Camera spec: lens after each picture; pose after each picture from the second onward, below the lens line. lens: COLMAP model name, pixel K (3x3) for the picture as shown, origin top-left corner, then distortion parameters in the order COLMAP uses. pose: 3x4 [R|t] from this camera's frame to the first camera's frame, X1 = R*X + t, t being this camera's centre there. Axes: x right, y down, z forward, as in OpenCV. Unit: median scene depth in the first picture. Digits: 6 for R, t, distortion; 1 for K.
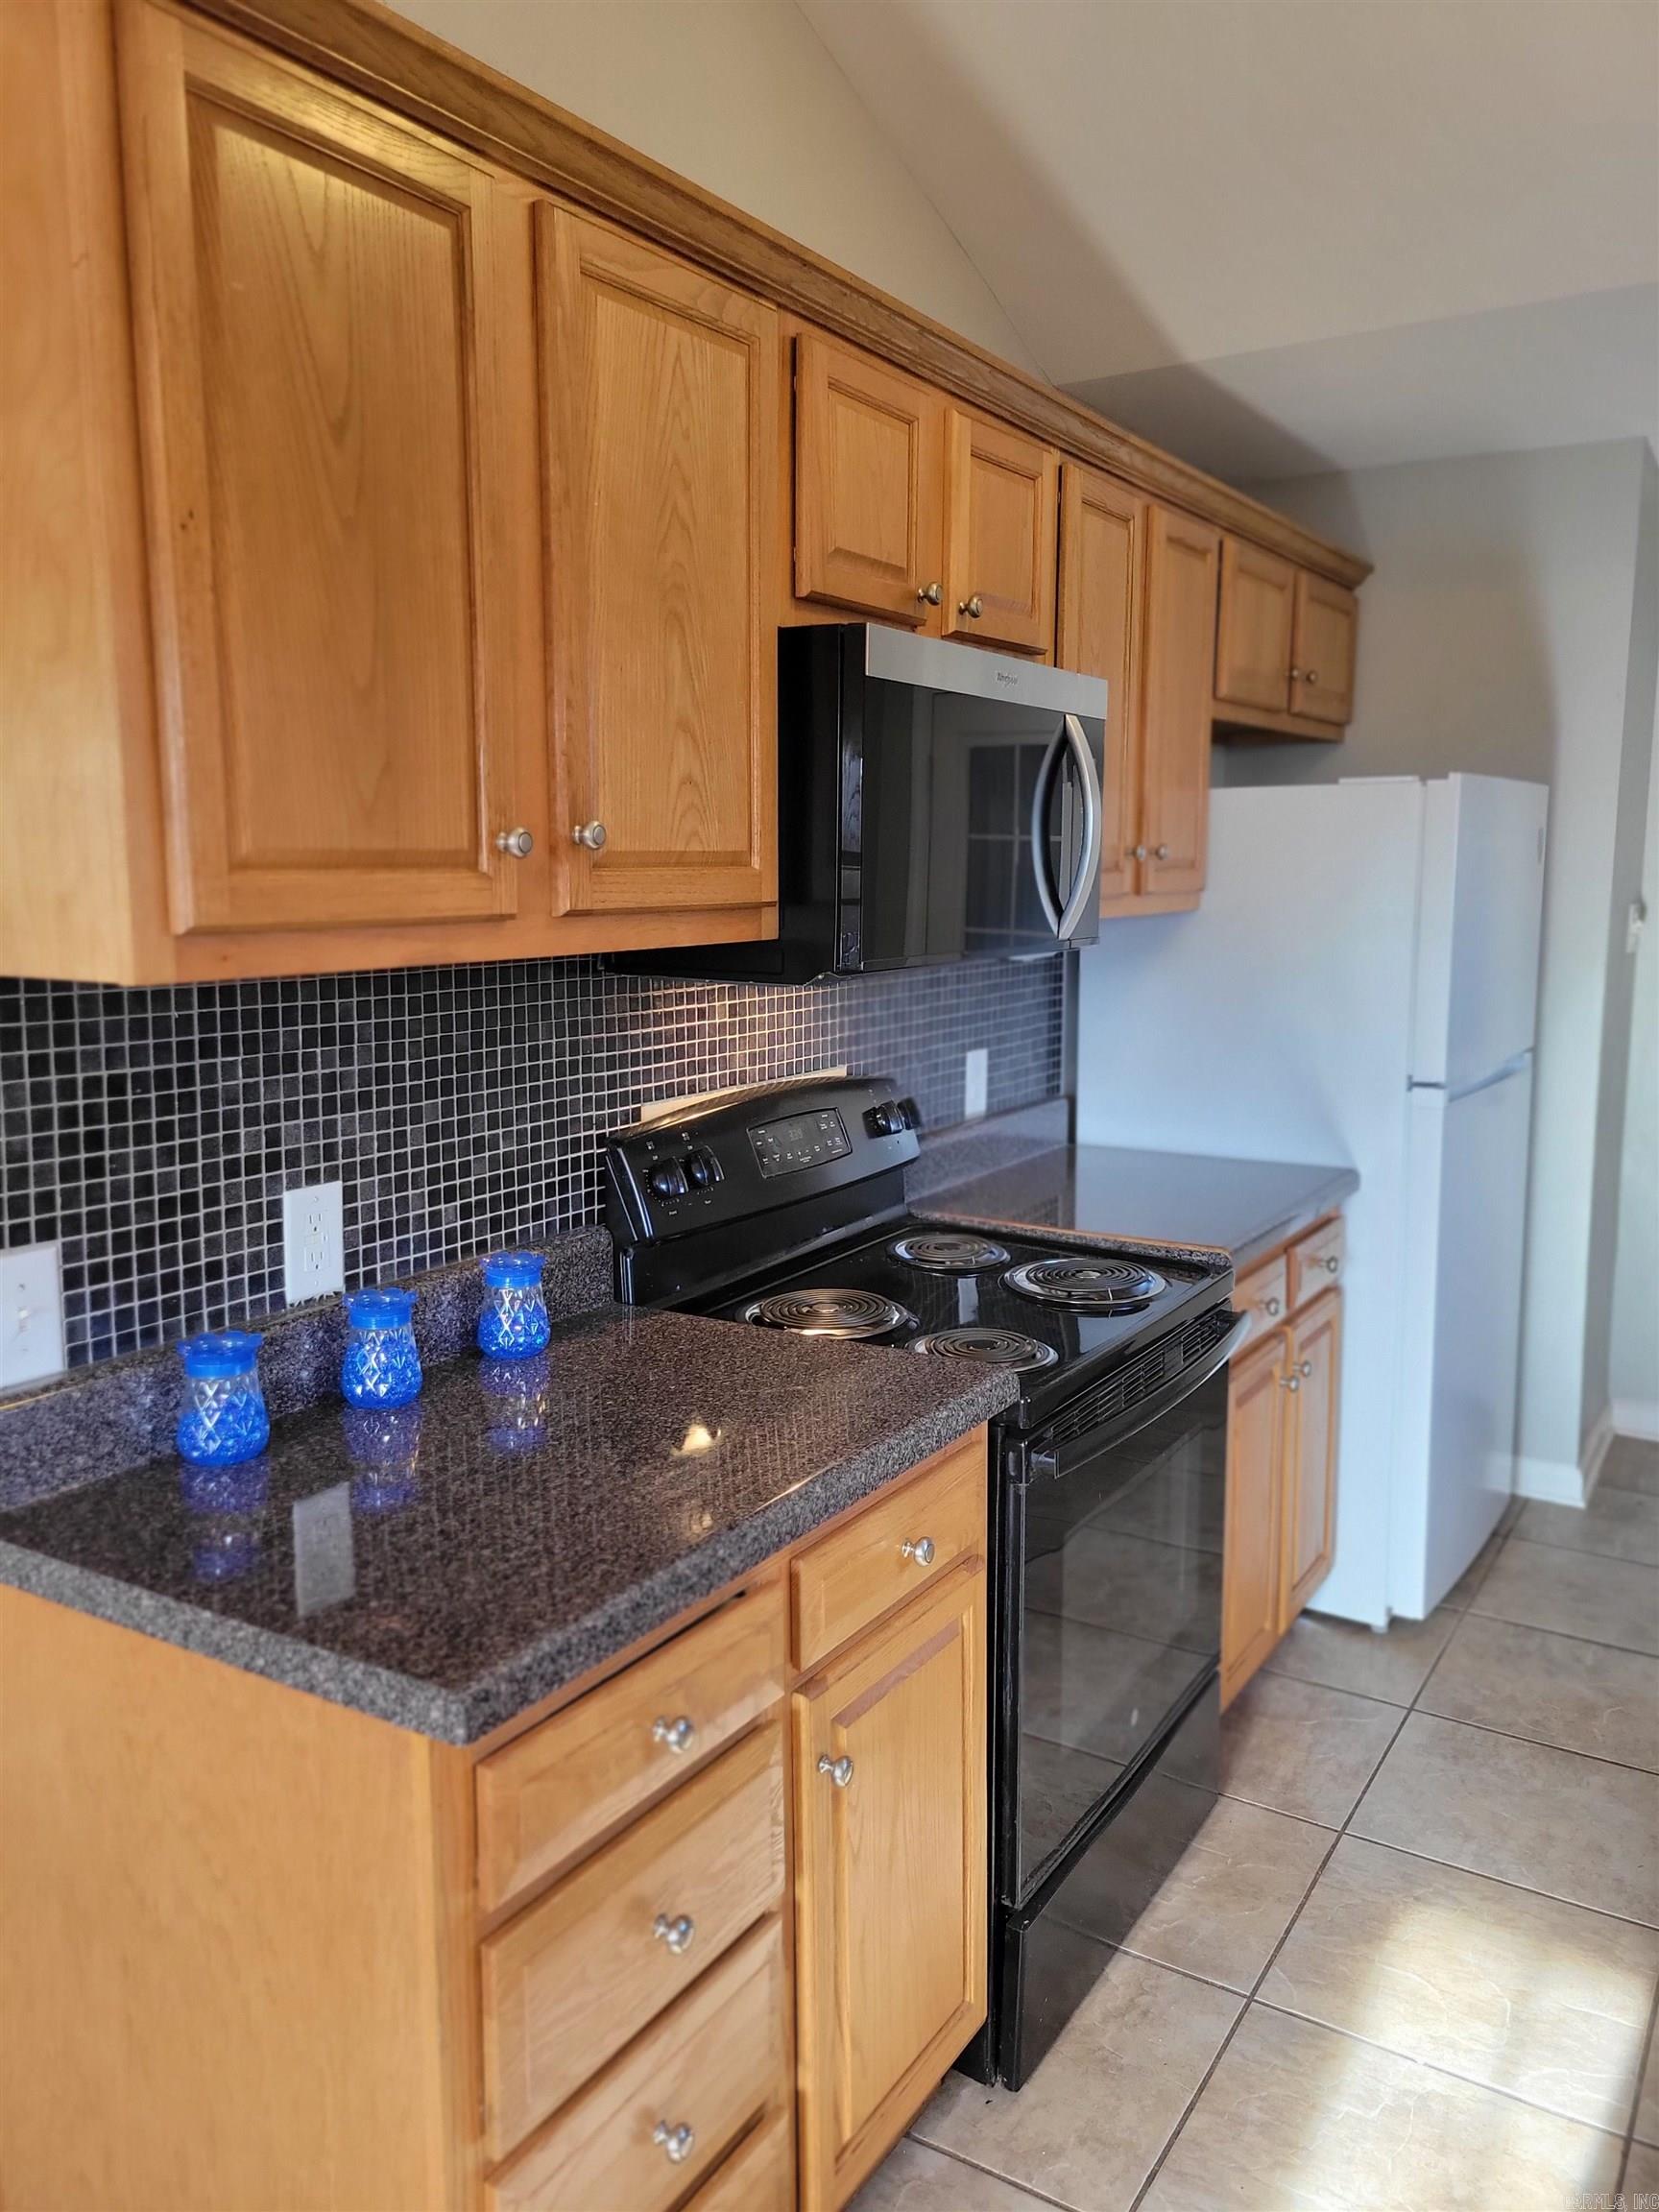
lens RADIAL K [[1663.1, 0, 808.2], [0, 1663.1, 1087.1], [0, 0, 1]] dist [0.047428, -0.037700]
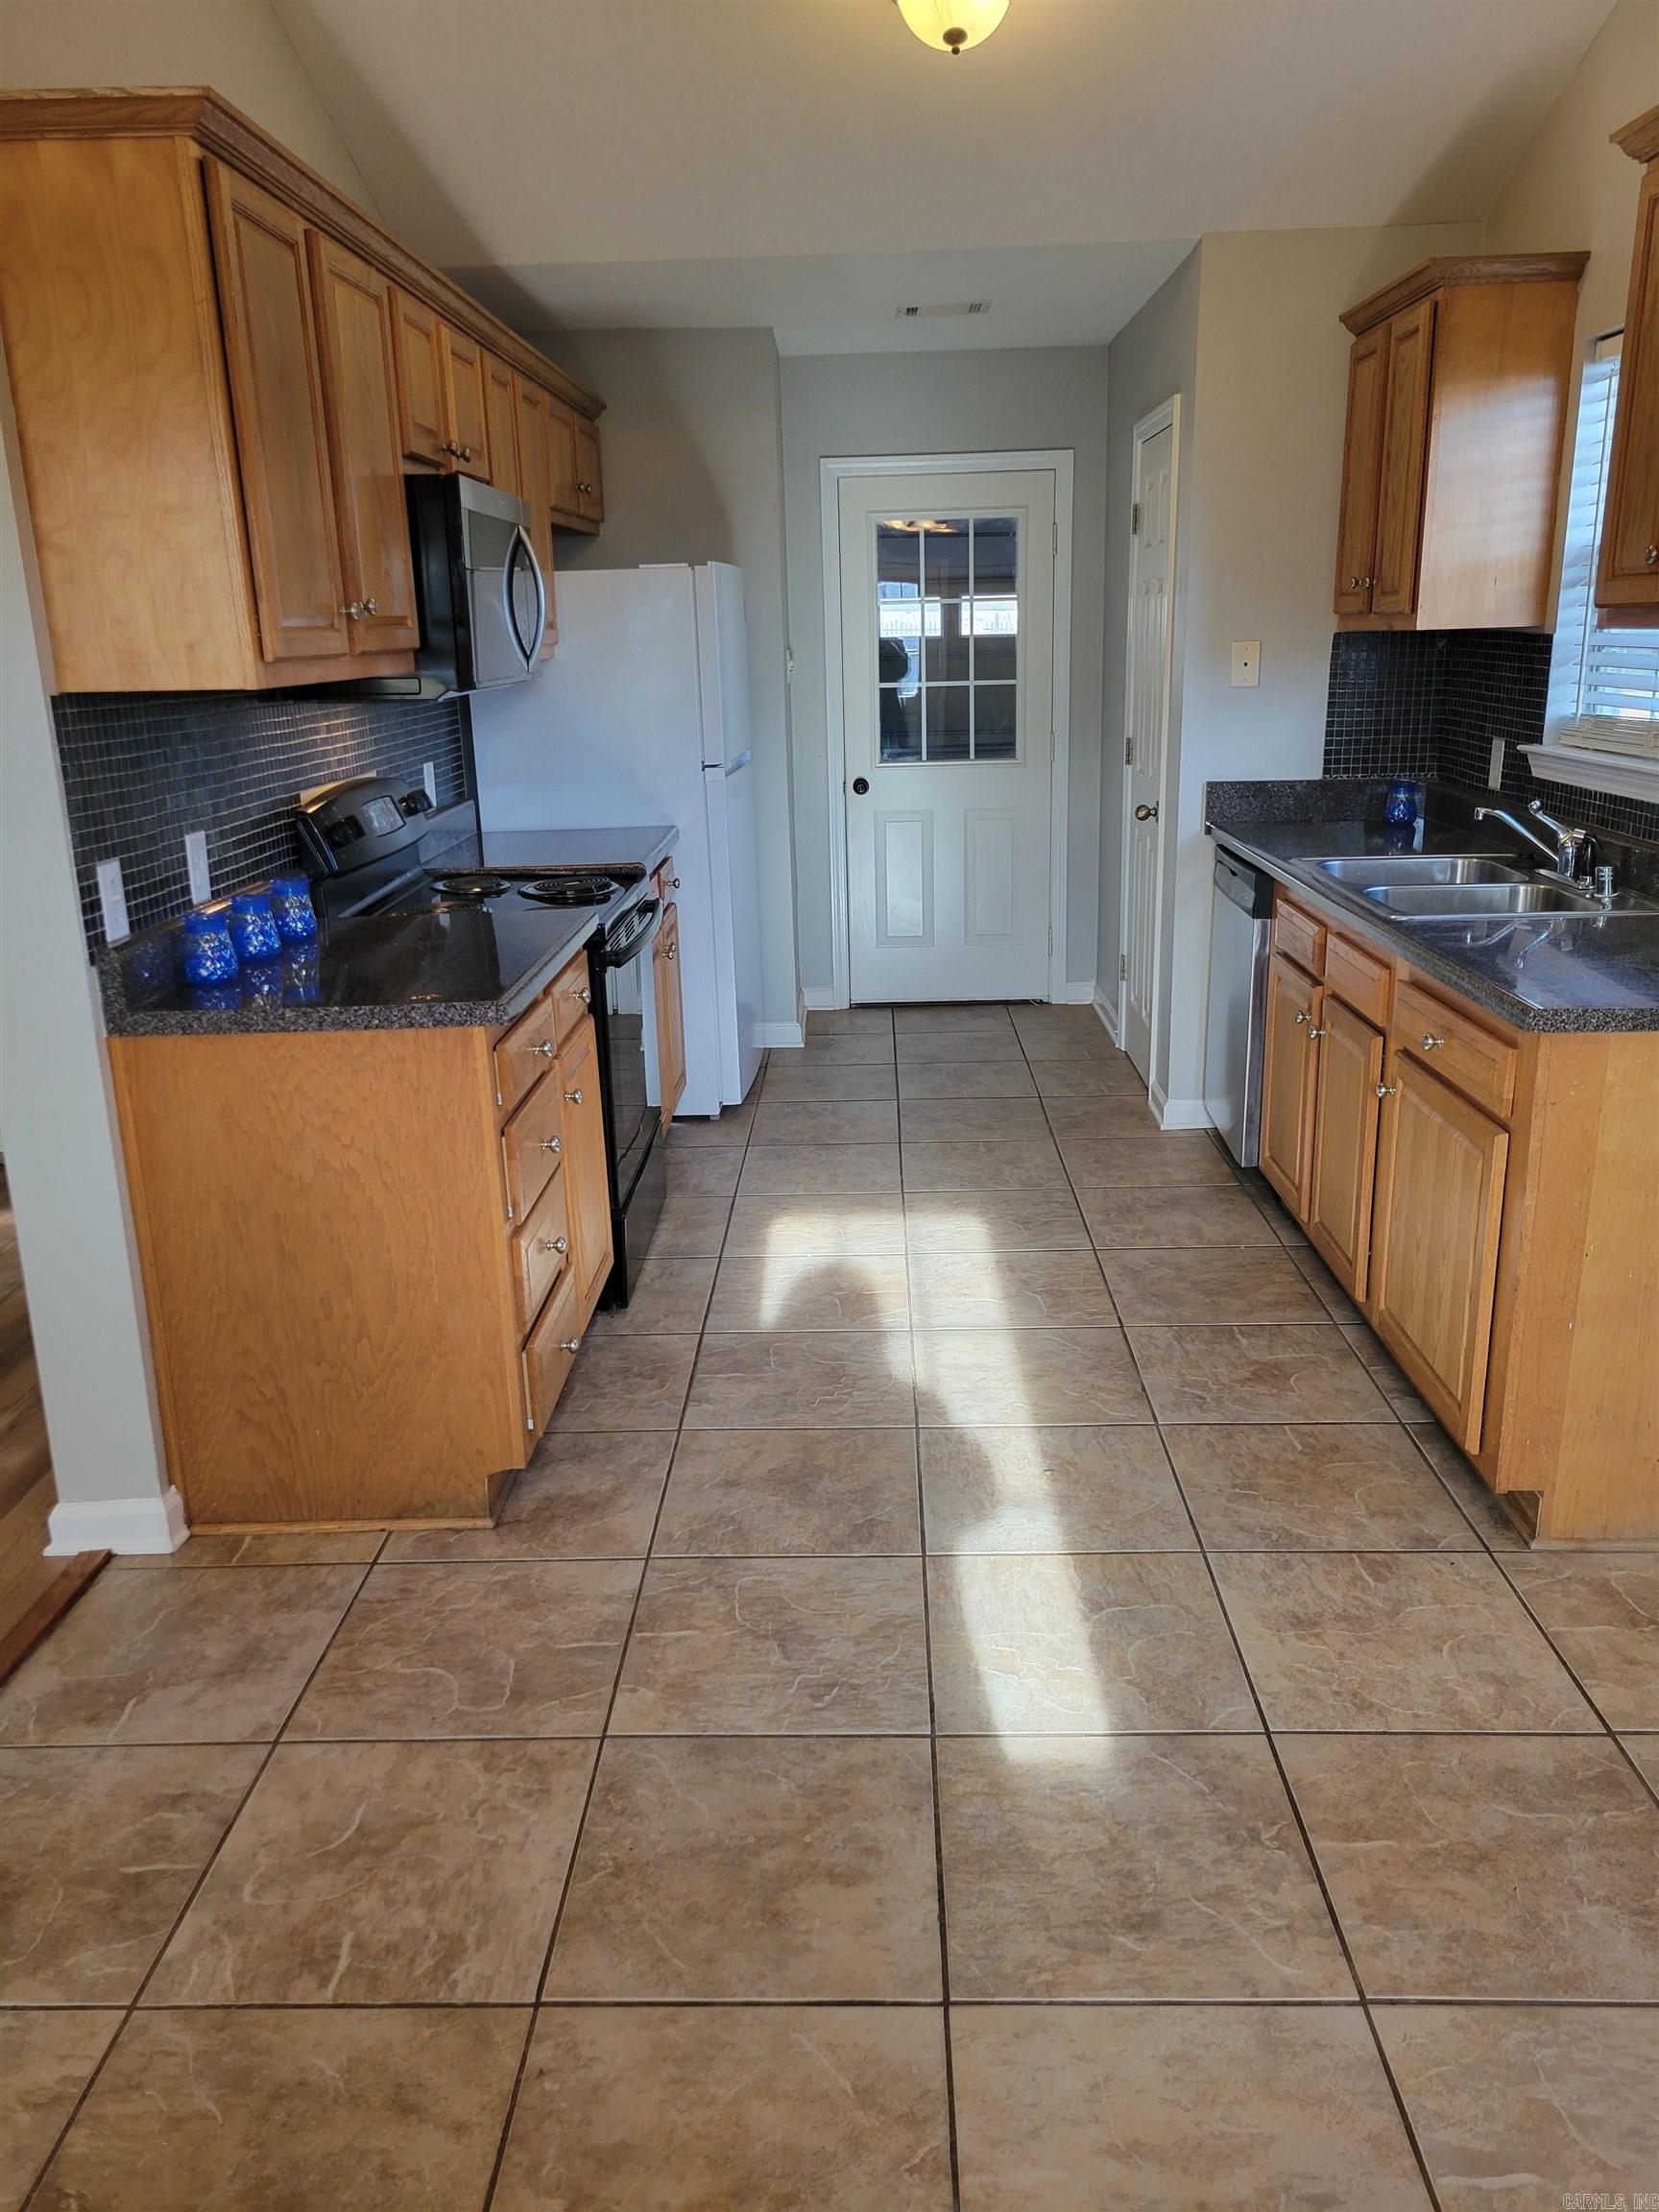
lens RADIAL K [[1663.1, 0, 827.6], [0, 1663.1, 1105.4], [0, 0, 1]] dist [0.047428, -0.037700]
pose [[0.856774, -0.164826, 0.488641, -0.406373], [0.095806, 0.981925, 0.163234, 0.075218], [-0.506714, -0.093040, 0.857079, -0.491976]]
